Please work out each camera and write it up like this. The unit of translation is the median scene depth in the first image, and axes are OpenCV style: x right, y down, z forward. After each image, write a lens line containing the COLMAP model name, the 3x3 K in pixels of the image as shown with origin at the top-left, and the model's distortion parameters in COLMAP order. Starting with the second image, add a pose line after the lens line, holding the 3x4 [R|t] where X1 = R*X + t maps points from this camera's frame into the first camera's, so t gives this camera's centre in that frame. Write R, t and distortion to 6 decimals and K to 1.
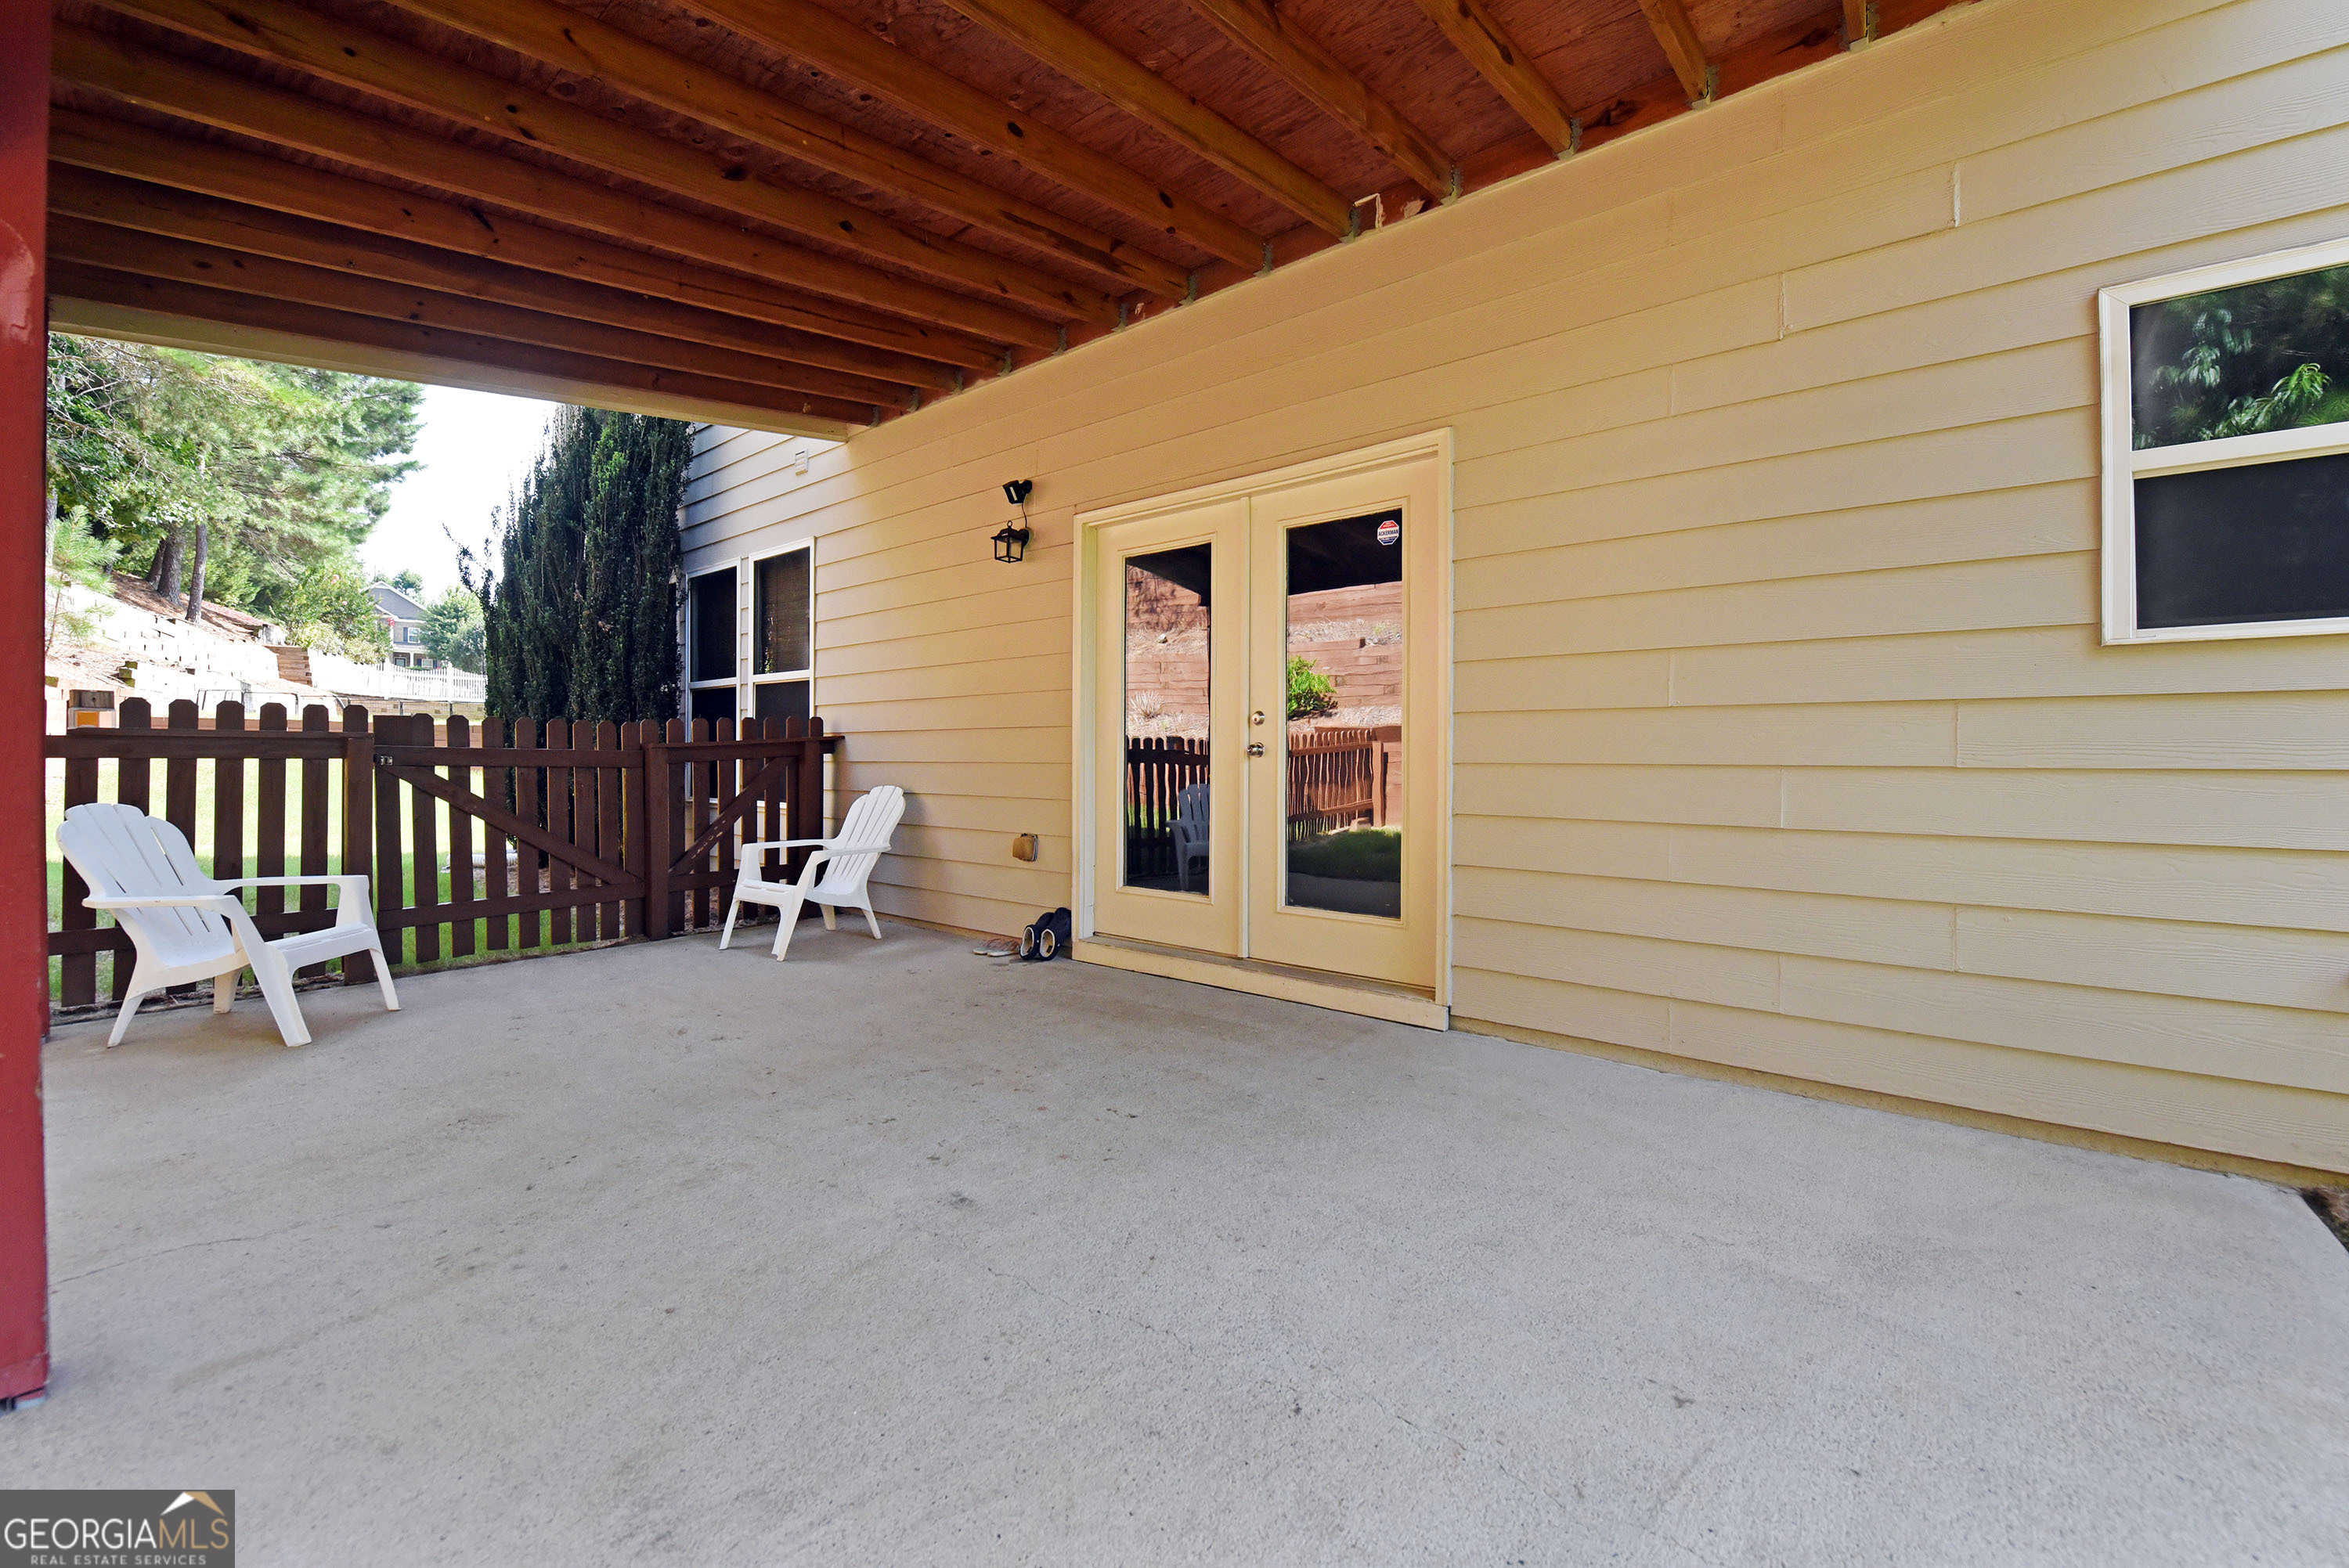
lens RADIAL K [[961.4, 0, 1188.7], [0, 961.4, 783.6], [0, 0, 1]] dist [-0.021411, -0.000252]
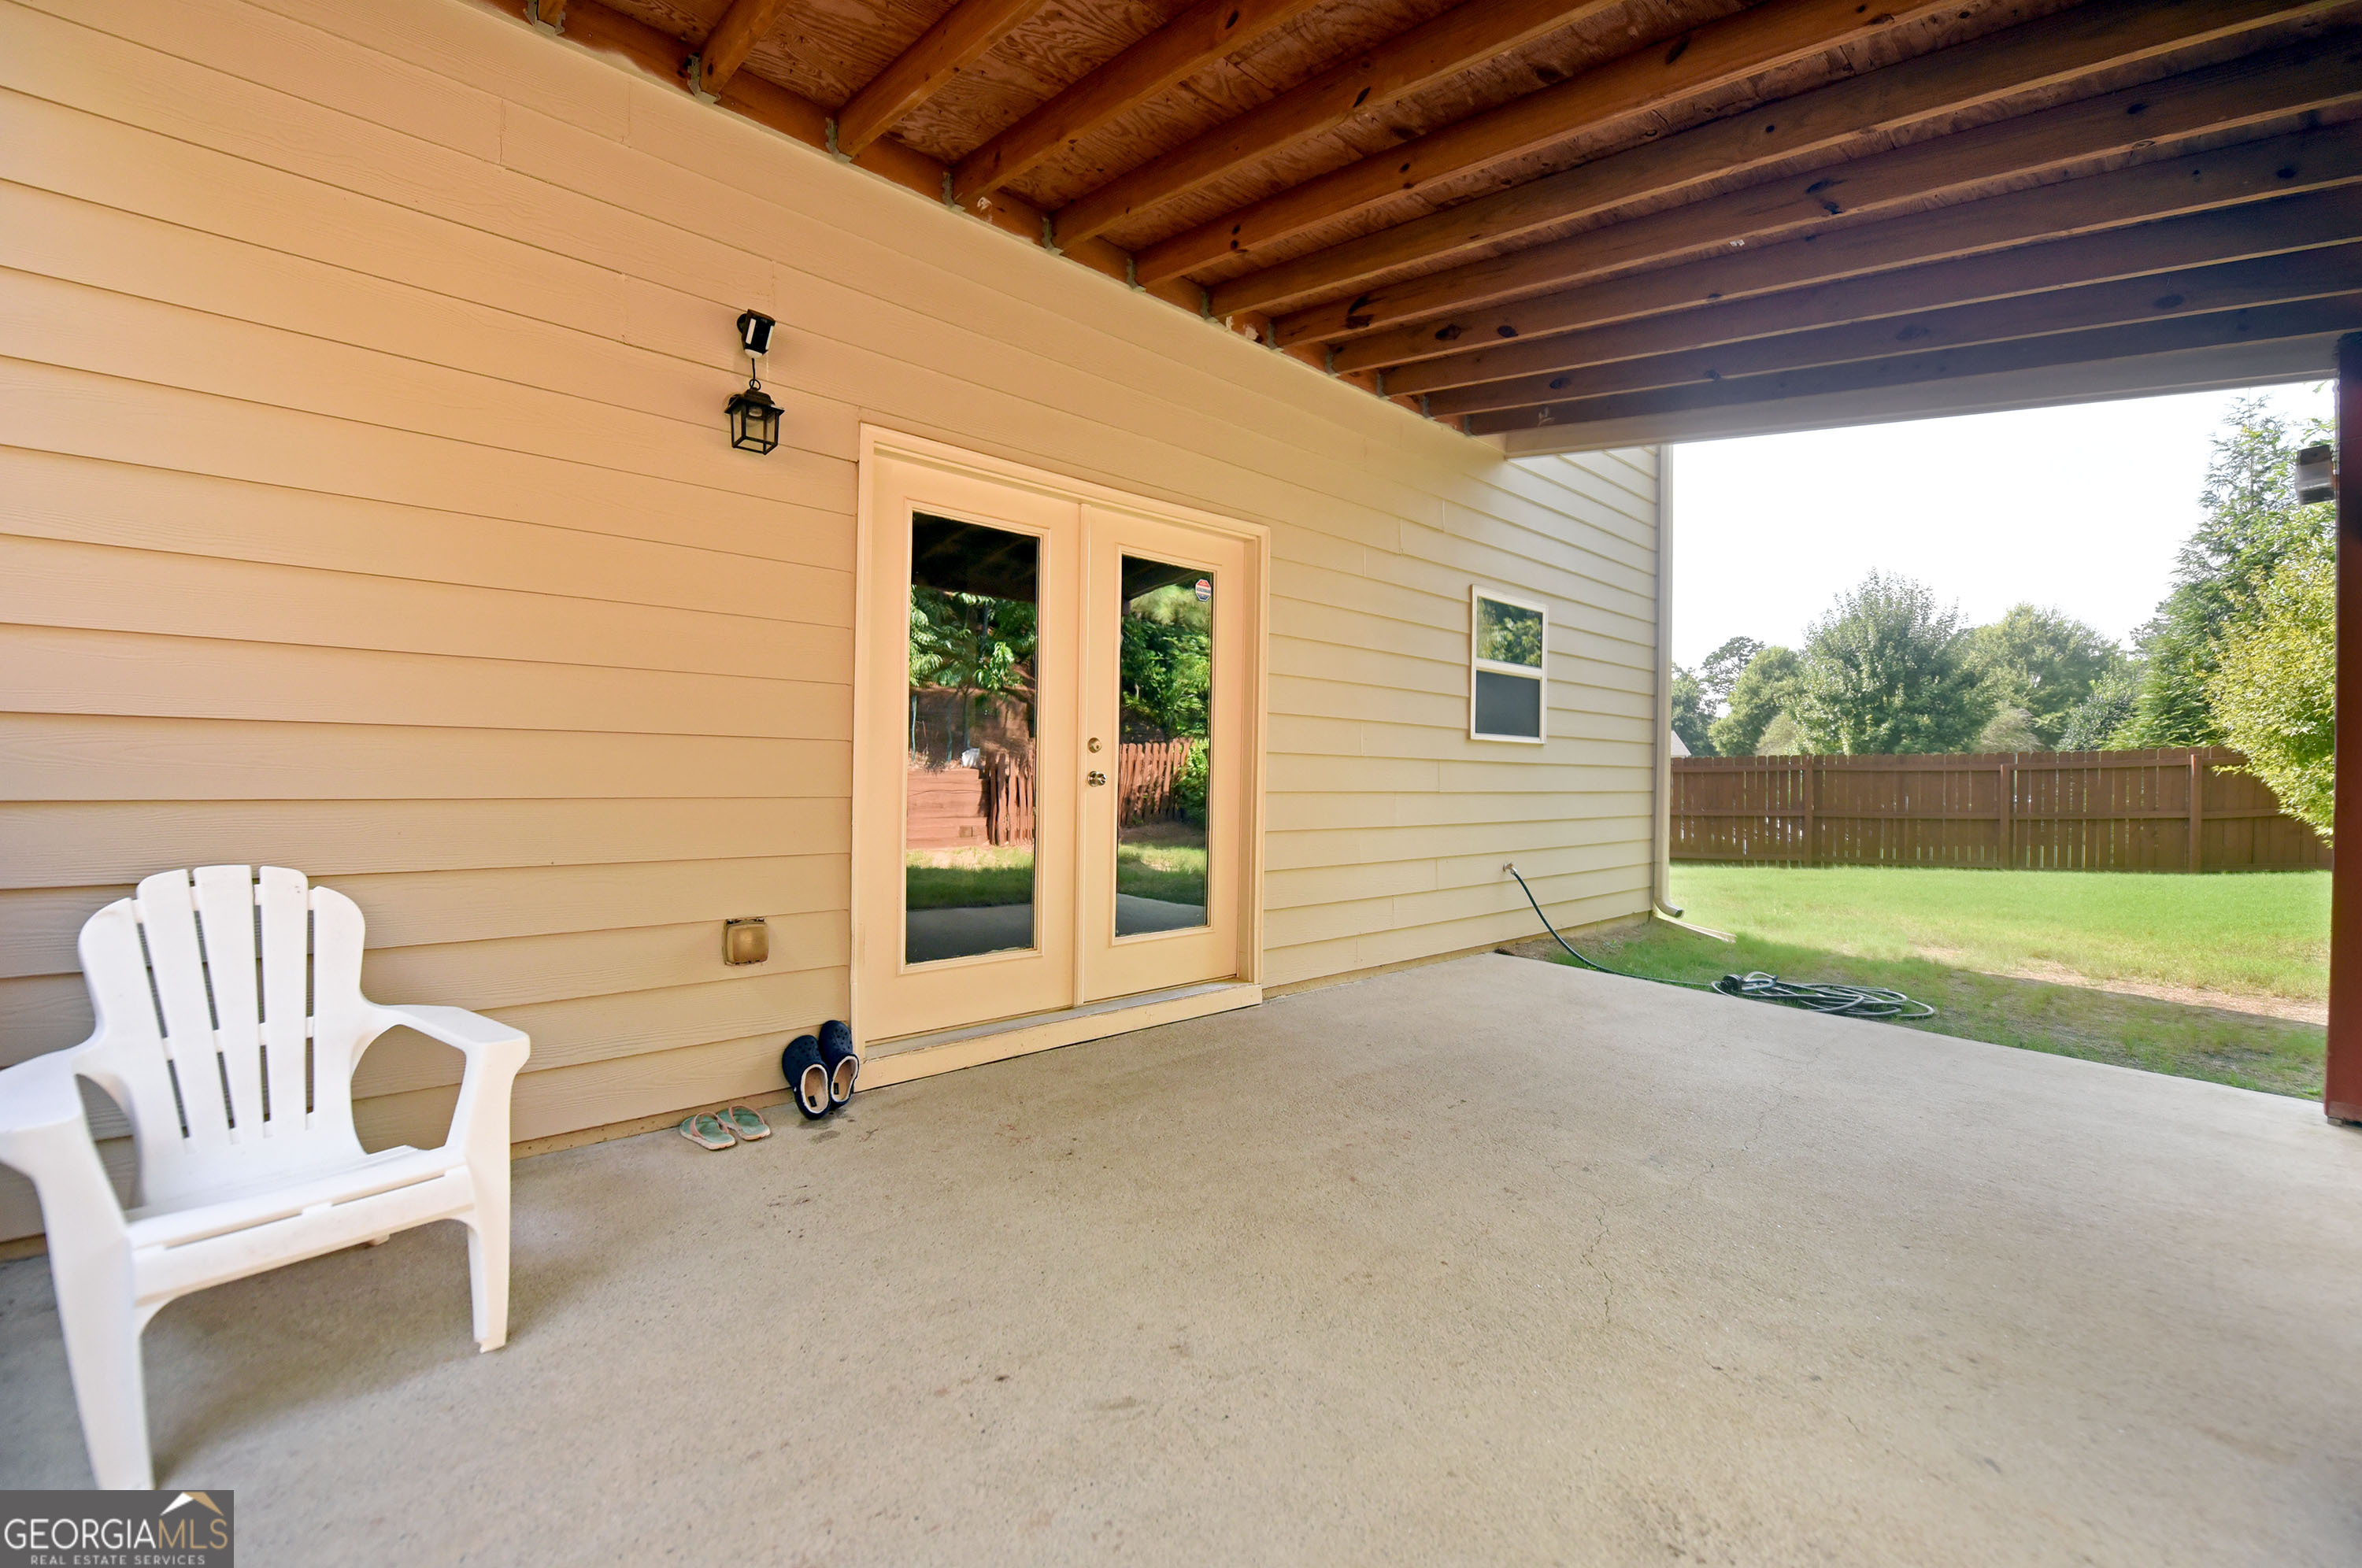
lens RADIAL K [[966.7, 0, 1195.3], [0, 966.7, 783.6], [0, 0, 1]] dist [-0.021411, -0.000252]
pose [[0.136864, -0.015384, 0.990470, -0.861027], [0.005568, 0.999876, 0.014760, -0.044290], [-0.990574, 0.003494, 0.136932, 0.784166]]
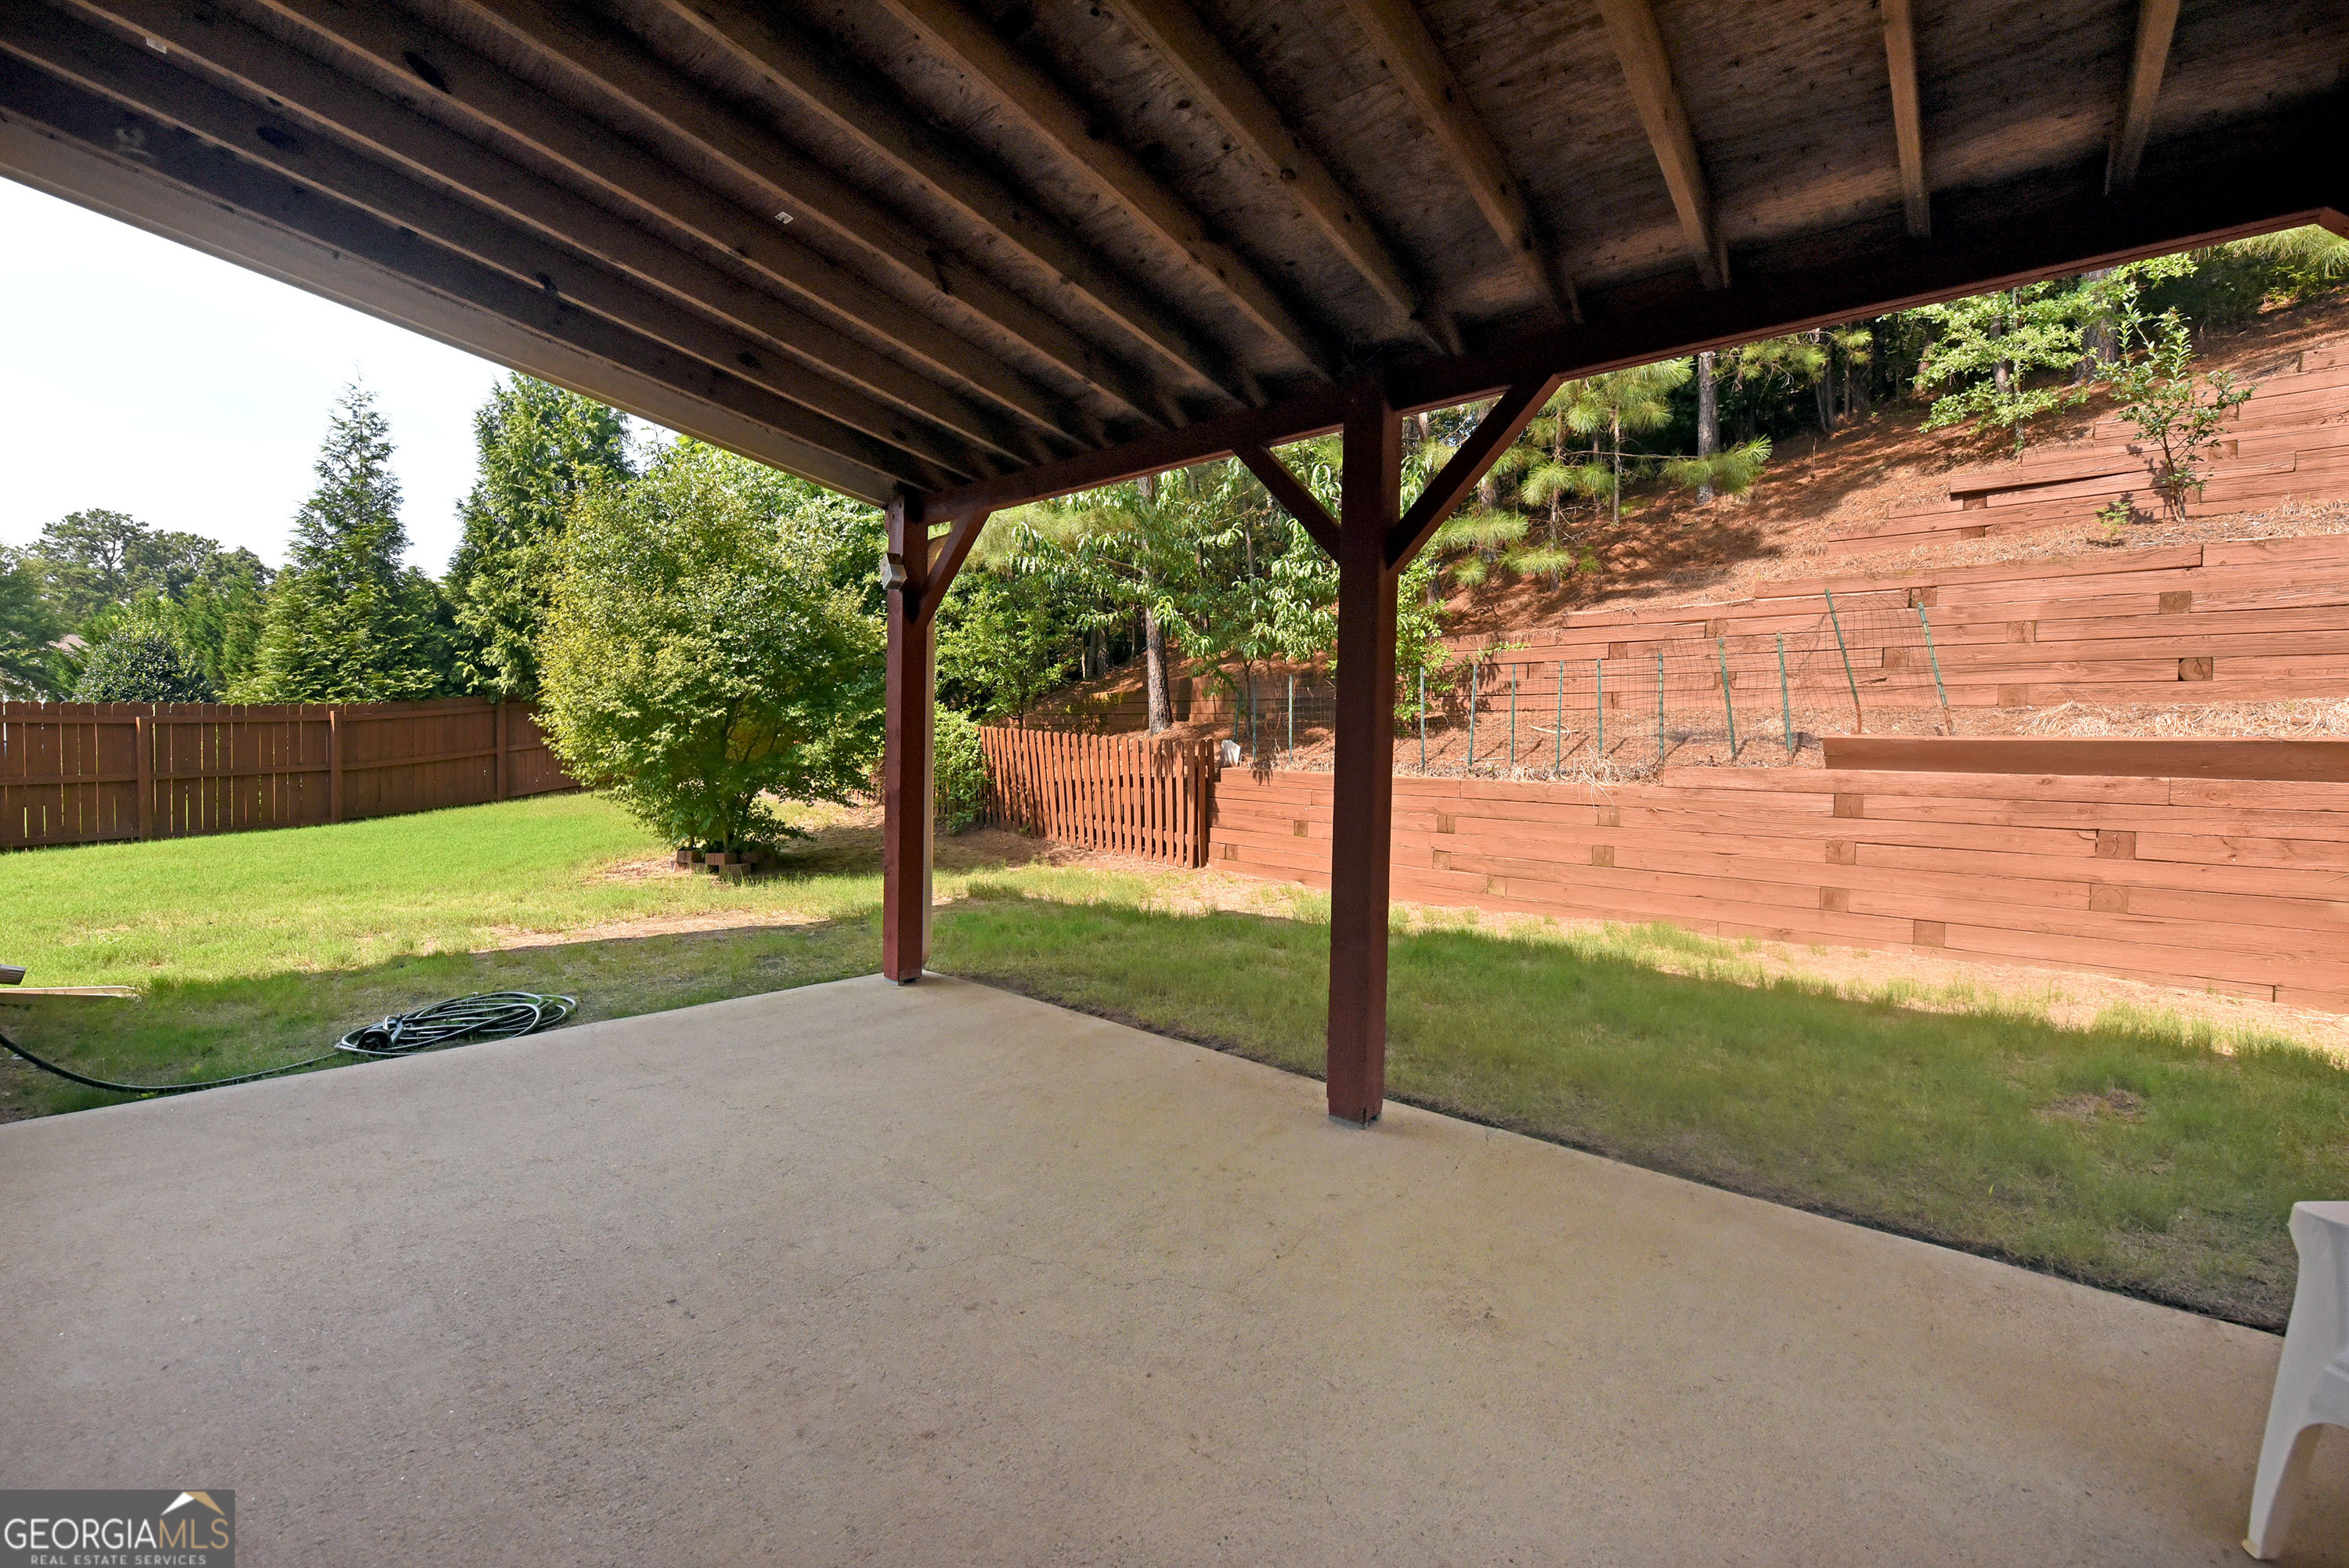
lens RADIAL K [[930.6, 0, 1174.5], [0, 930.6, 784.0], [0, 0, 1]] dist [-0.018012, -0.000150]
pose [[-0.999635, -0.026896, 0.002386, -0.317692], [-0.026693, 0.997657, 0.062993, -0.100425], [-0.004074, 0.062906, -0.998011, 1.176272]]
